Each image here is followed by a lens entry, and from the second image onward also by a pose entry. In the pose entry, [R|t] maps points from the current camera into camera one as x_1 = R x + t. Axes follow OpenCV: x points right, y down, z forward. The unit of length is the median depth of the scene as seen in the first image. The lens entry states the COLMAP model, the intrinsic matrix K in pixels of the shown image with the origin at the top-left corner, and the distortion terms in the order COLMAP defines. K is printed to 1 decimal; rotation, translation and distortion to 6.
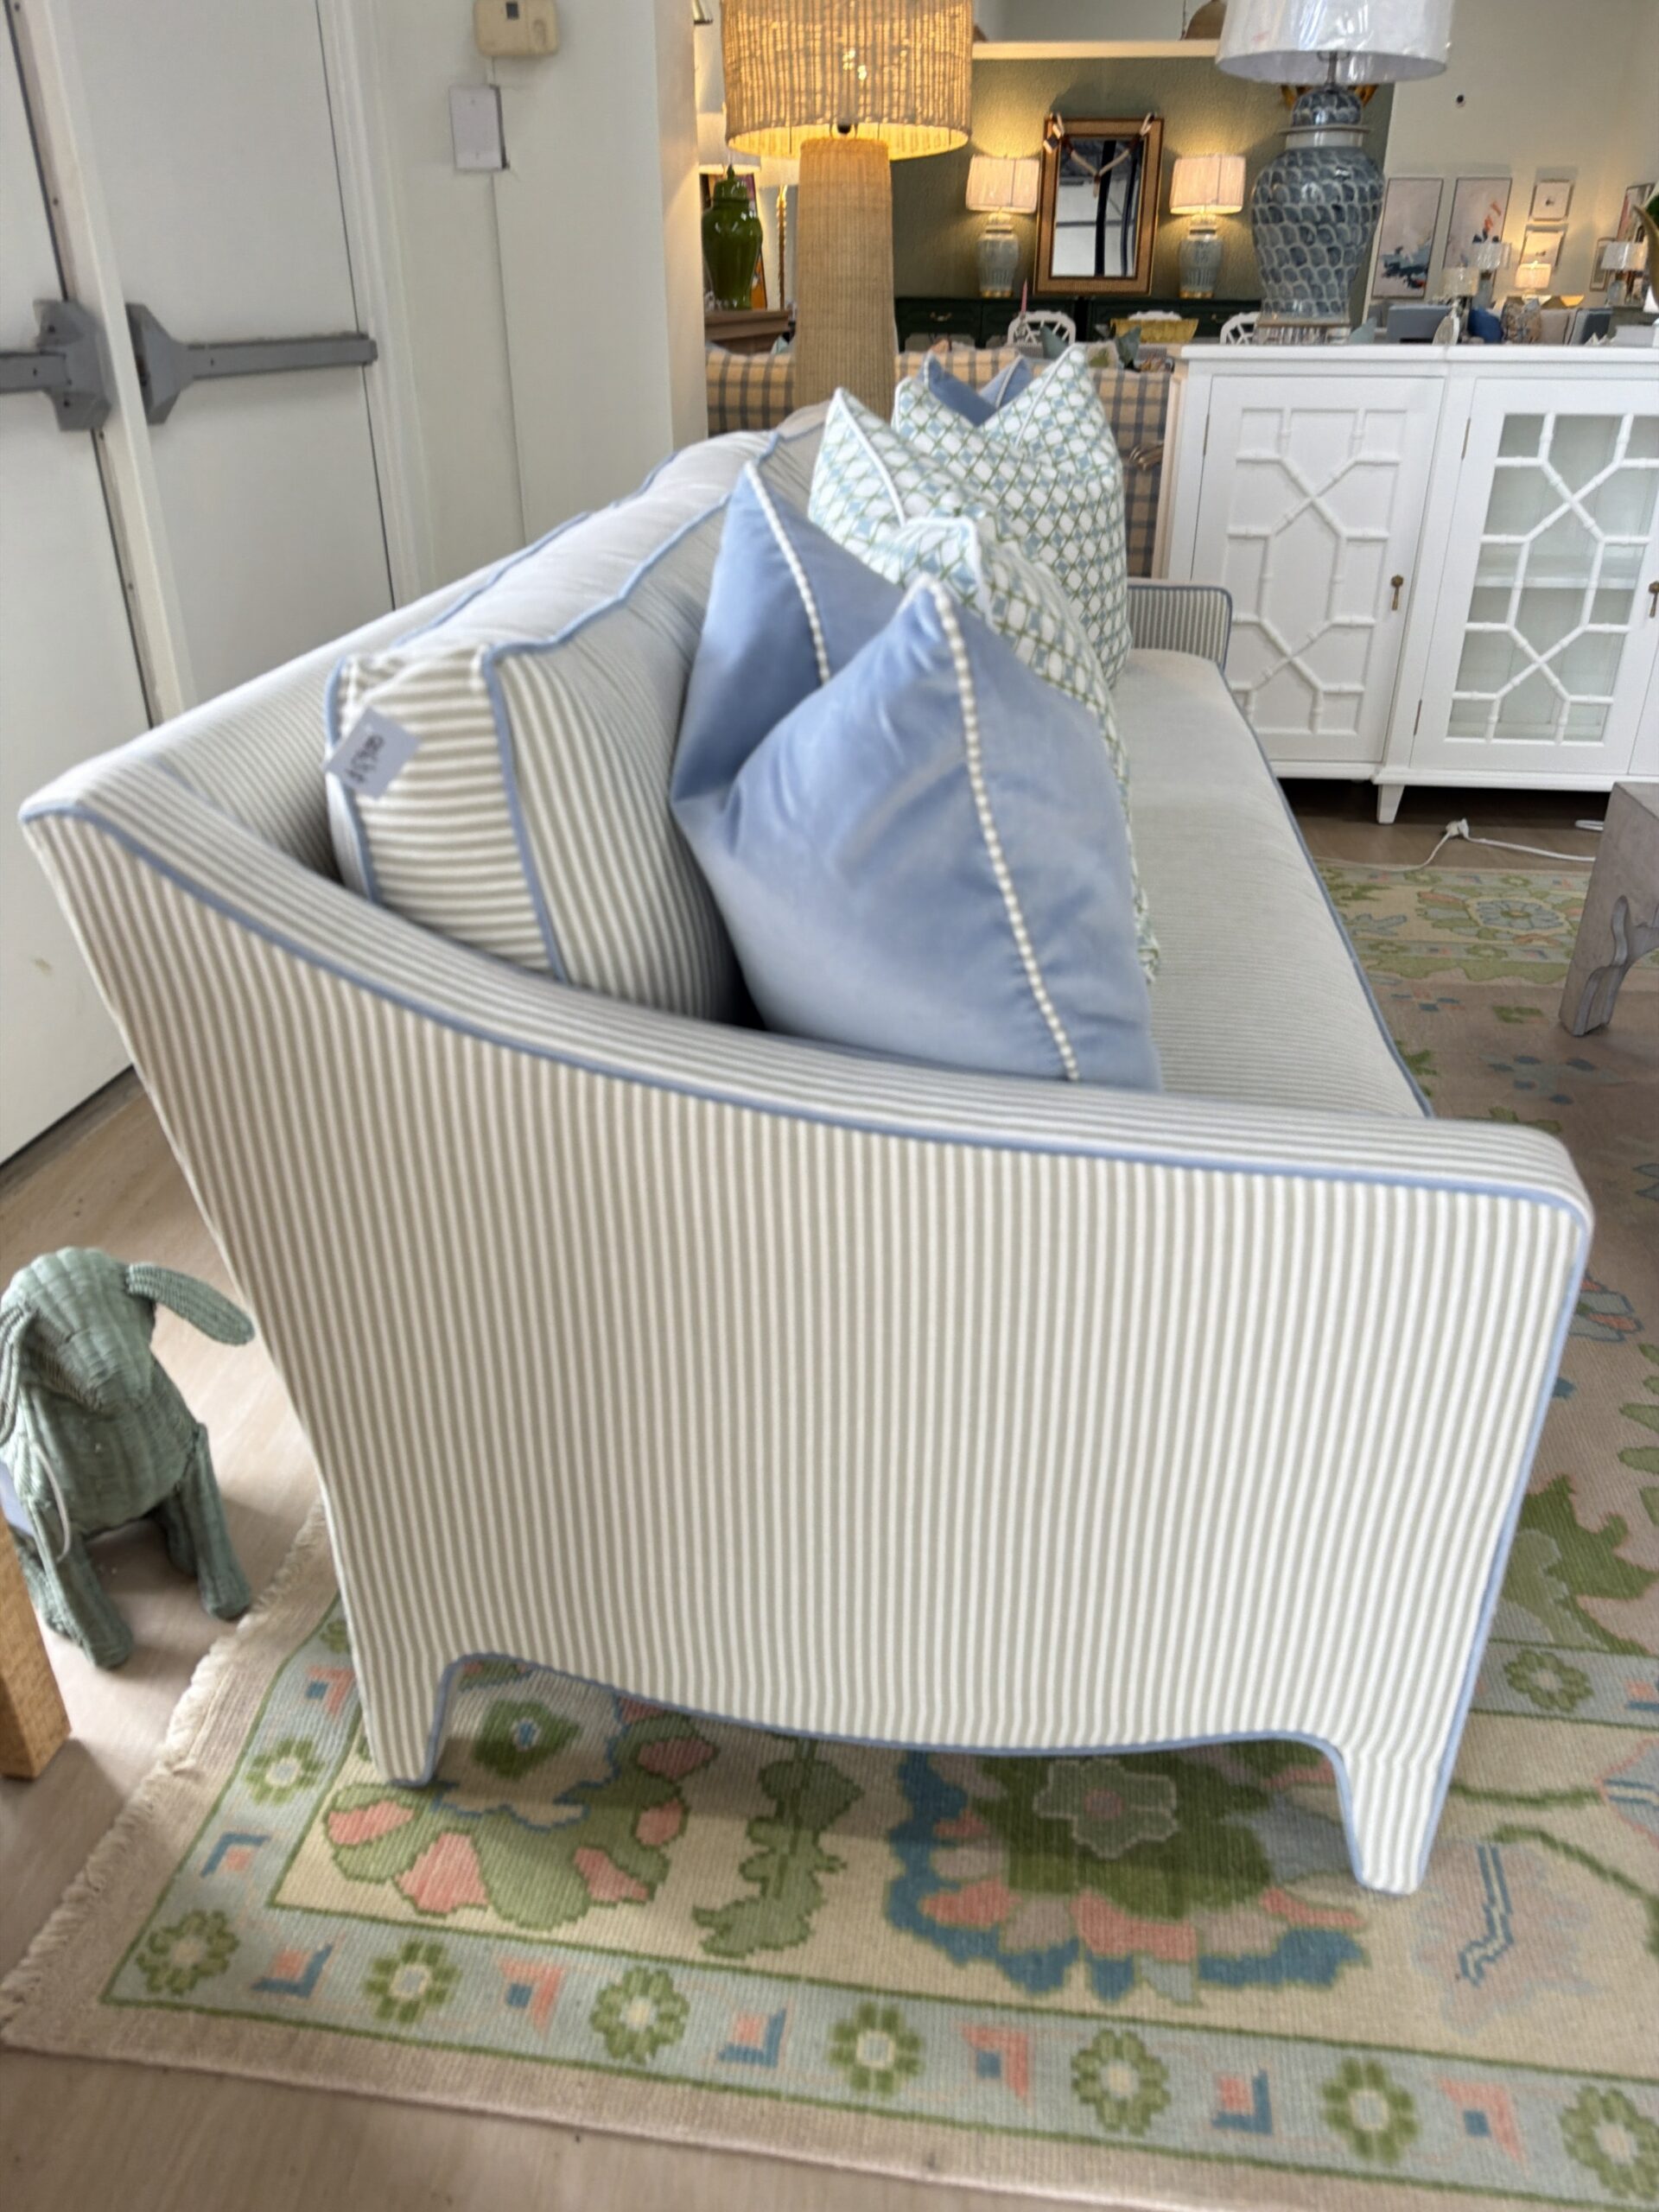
lens RADIAL K [[1568.5, 0, 807.3], [0, 1568.5, 1111.8], [0, 0, 1]] dist [0.097686, -0.096622]
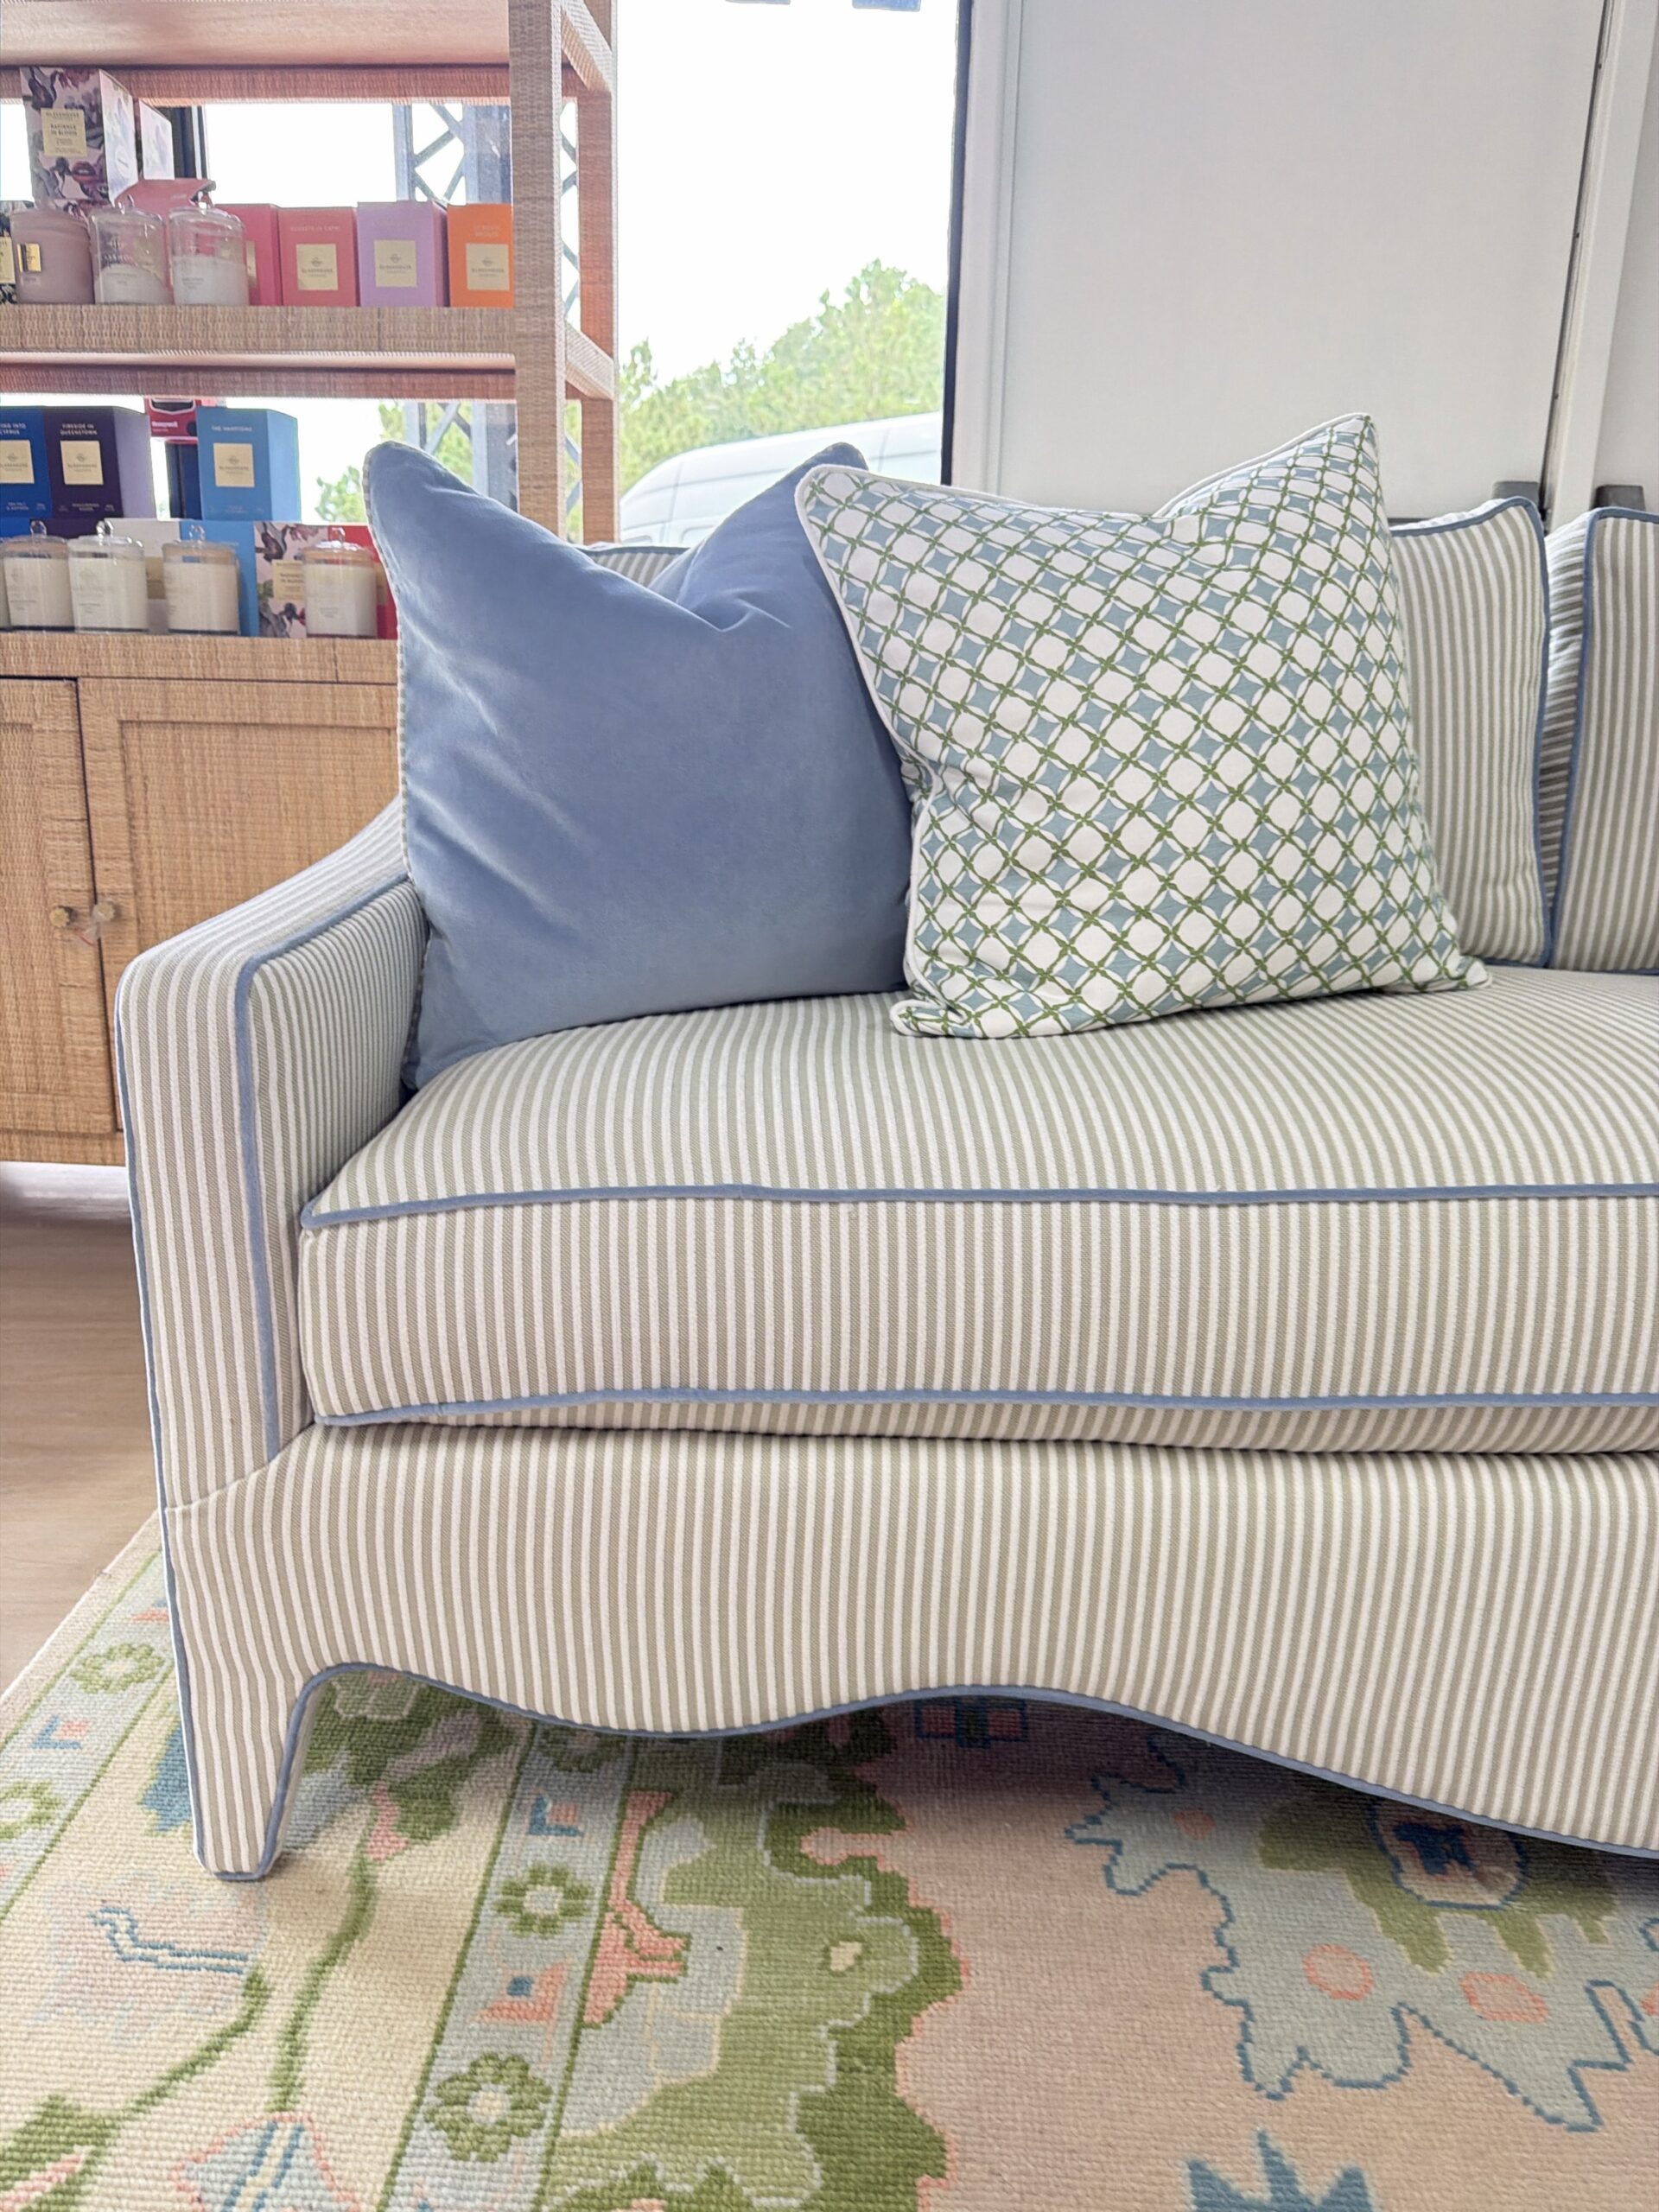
lens RADIAL K [[1568.5, 0, 807.3], [0, 1568.5, 1111.8], [0, 0, 1]] dist [0.097686, -0.096622]
pose [[0.087509, 0.283255, -0.955044, 1.106777], [-0.479226, 0.852464, 0.208920, -0.212817], [0.873318, 0.439399, 0.210341, 0.898068]]
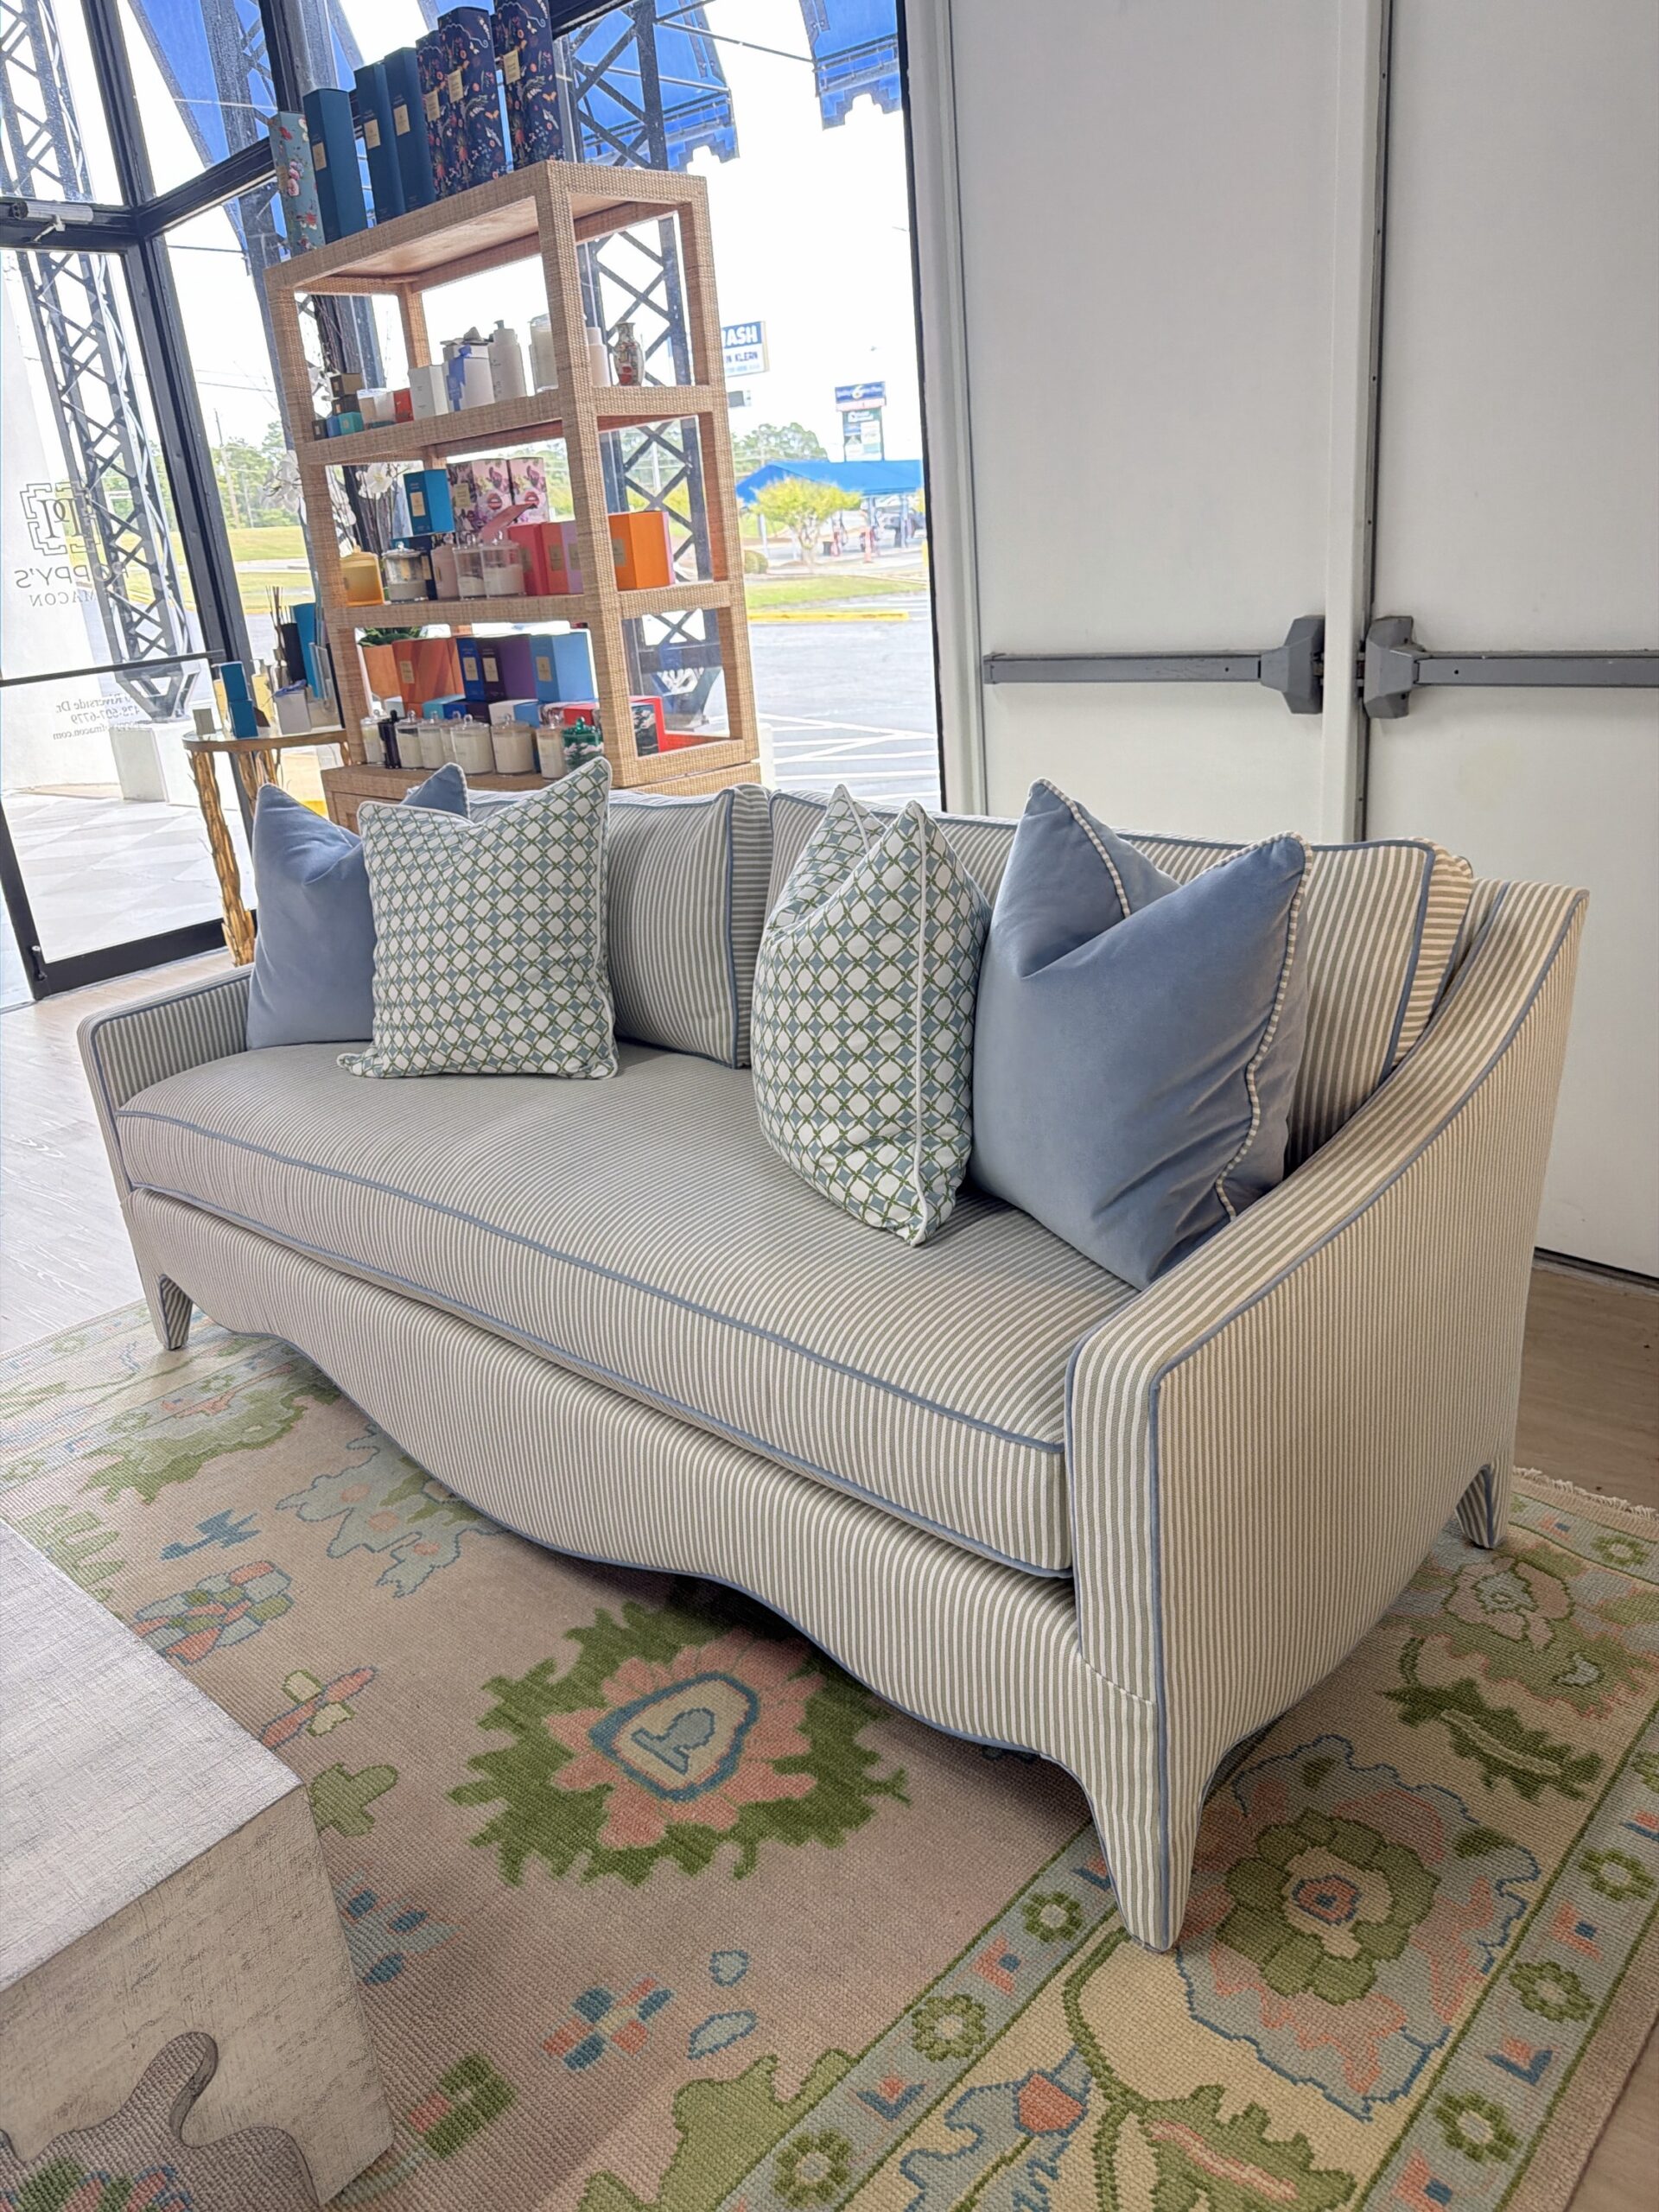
lens RADIAL K [[1568.5, 0, 807.3], [0, 1568.5, 1111.8], [0, 0, 1]] dist [0.097686, -0.096622]
pose [[-0.598964, 0.335643, -0.727039, 1.376806], [-0.285248, 0.758933, 0.585366, -1.407417], [0.748248, 0.558000, -0.358832, 2.325255]]
